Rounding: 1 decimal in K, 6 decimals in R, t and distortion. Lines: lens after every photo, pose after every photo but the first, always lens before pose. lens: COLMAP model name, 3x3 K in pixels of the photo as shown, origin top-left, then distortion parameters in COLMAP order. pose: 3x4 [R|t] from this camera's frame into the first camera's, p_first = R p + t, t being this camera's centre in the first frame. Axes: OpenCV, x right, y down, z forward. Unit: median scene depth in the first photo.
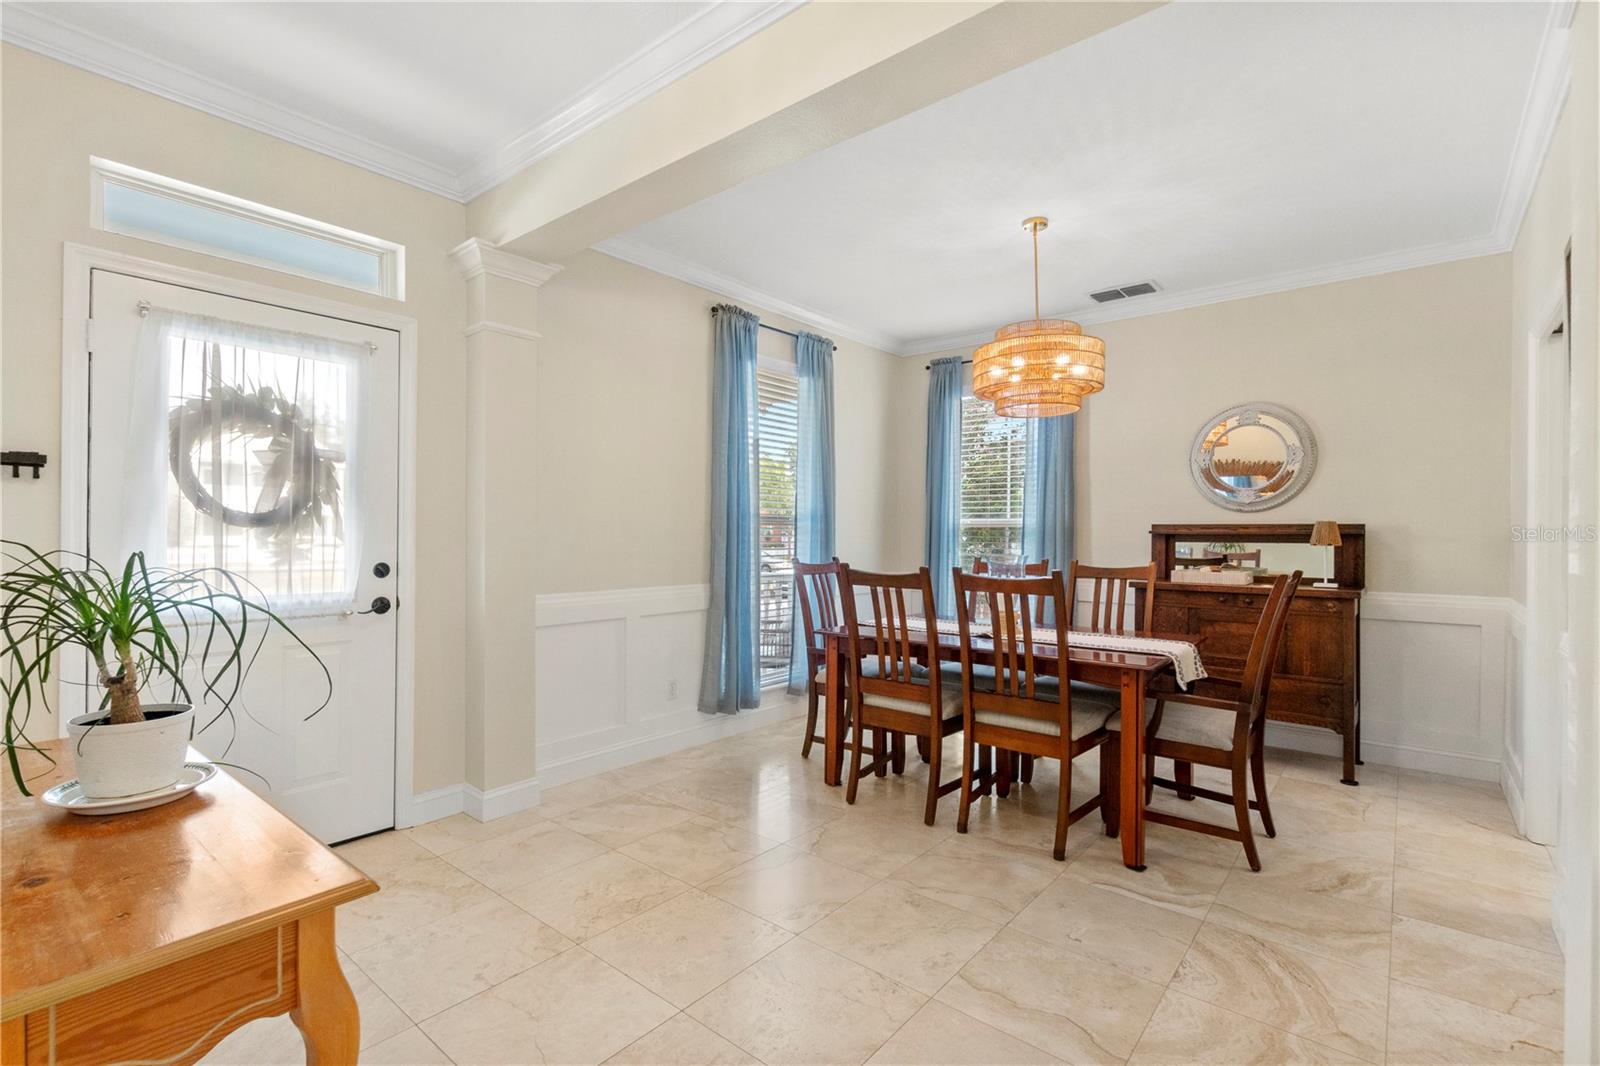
lens RADIAL K [[729.5, 0, 796.7], [0, 729.5, 531.3], [0, 0, 1]] dist [0.005052, 0.000216]
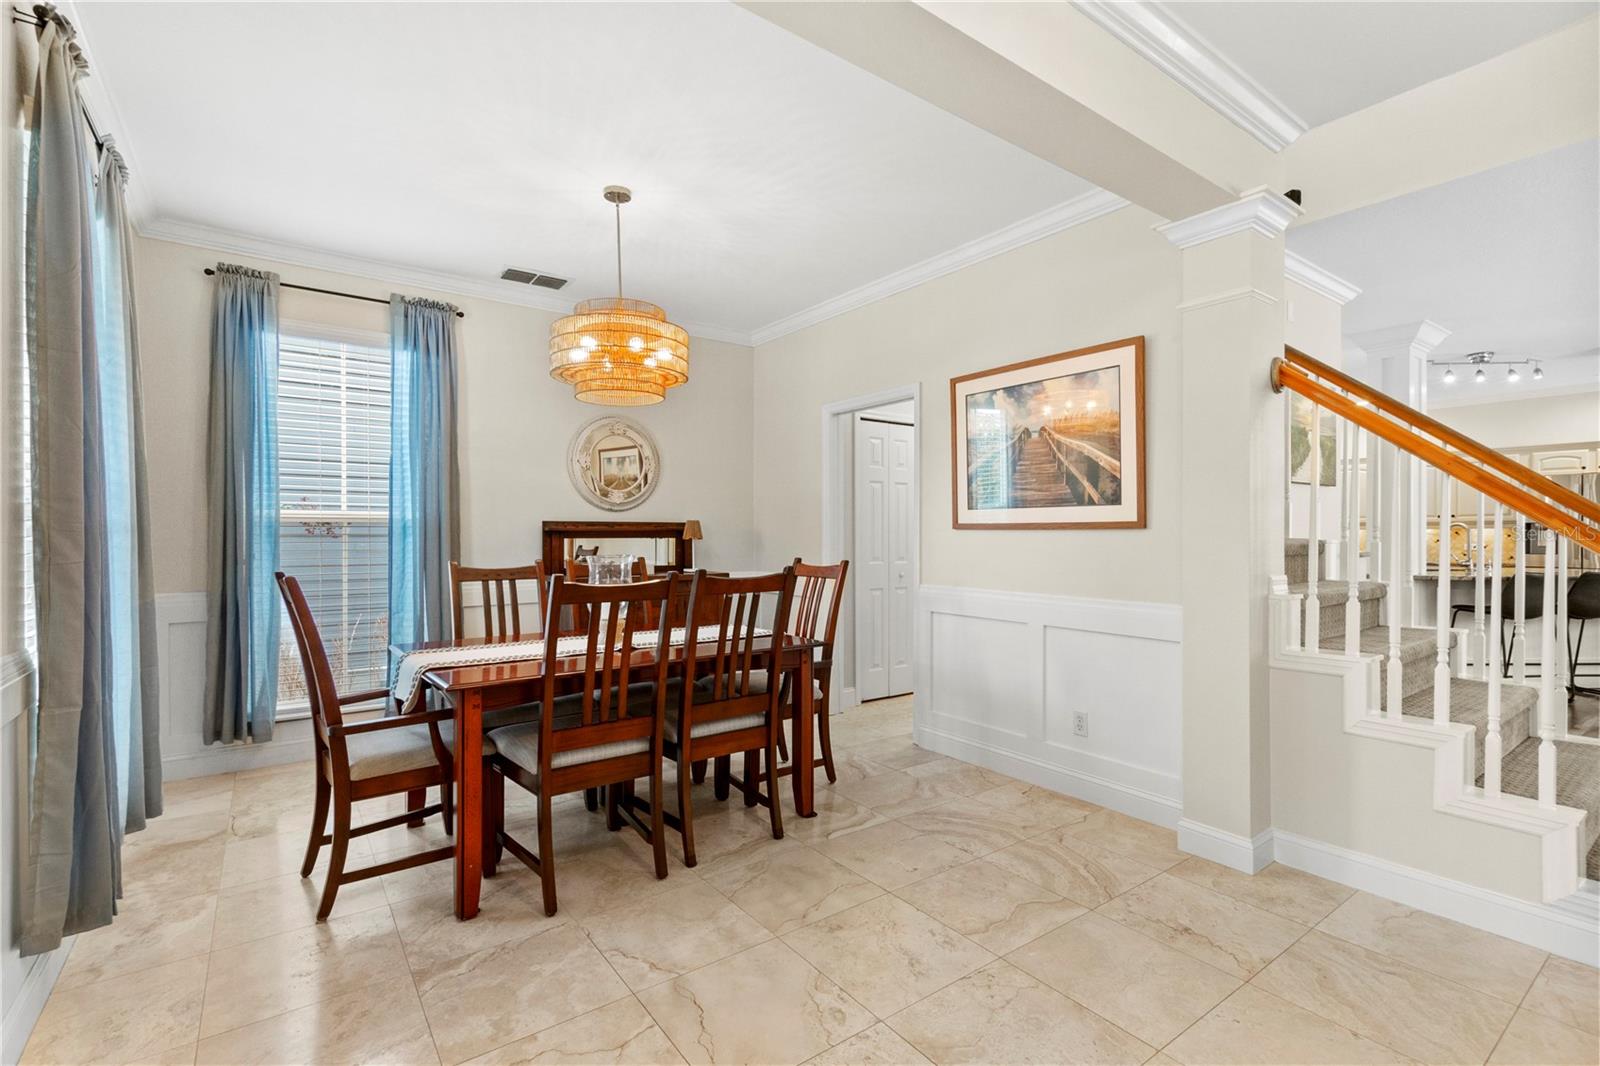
lens RADIAL K [[724.4, 0, 794.7], [0, 724.4, 537.5], [0, 0, 1]] dist [0.003317, -0.000497]
pose [[0.247144, -0.011641, 0.968909, -0.657683], [-0.001210, 0.999923, 0.012322, -0.000777], [-0.968978, -0.004217, 0.247111, 0.727954]]
